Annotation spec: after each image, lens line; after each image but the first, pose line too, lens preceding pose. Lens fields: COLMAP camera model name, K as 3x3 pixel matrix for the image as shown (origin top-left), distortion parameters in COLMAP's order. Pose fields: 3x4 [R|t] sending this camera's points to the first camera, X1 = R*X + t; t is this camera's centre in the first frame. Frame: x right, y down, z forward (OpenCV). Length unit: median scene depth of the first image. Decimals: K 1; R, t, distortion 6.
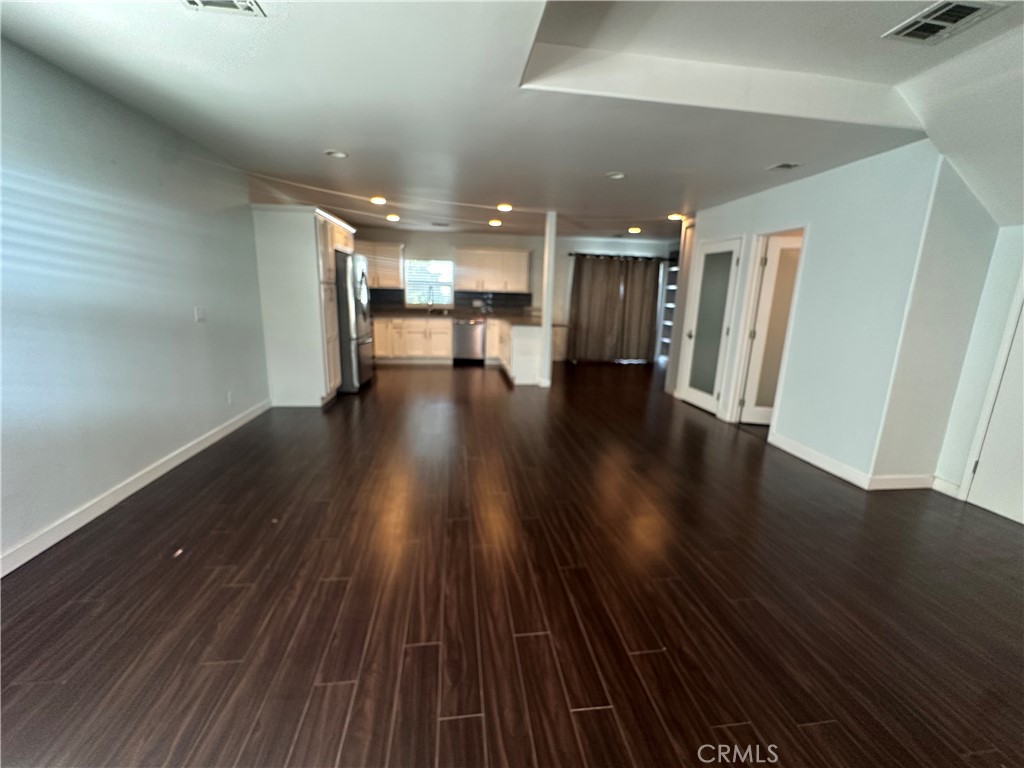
lens RADIAL K [[413.0, 0, 512.0], [0, 413.0, 384.0], [0, 0, 1]] dist [-0.001080, -0.000087]
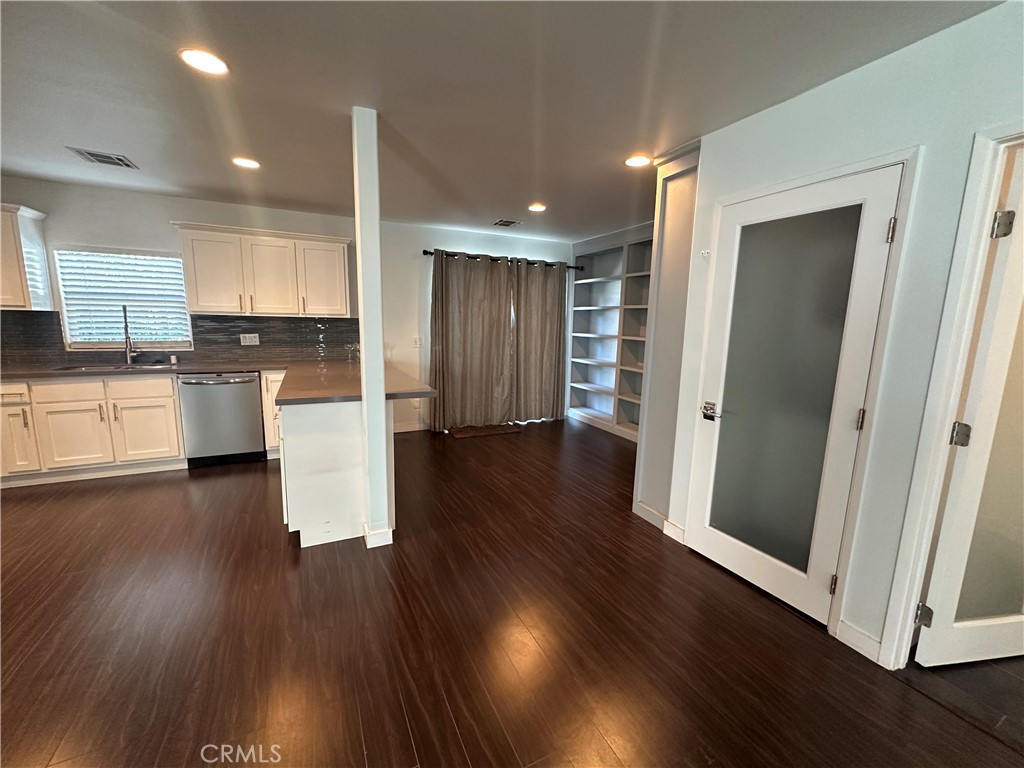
lens RADIAL K [[413.0, 0, 512.0], [0, 413.0, 384.0], [0, 0, 1]] dist [-0.001080, -0.000087]
pose [[0.947636, -0.058265, 0.313991, 0.062333], [0.075369, 0.996245, -0.042602, -0.094993], [-0.310330, 0.064036, 0.948470, 0.421843]]
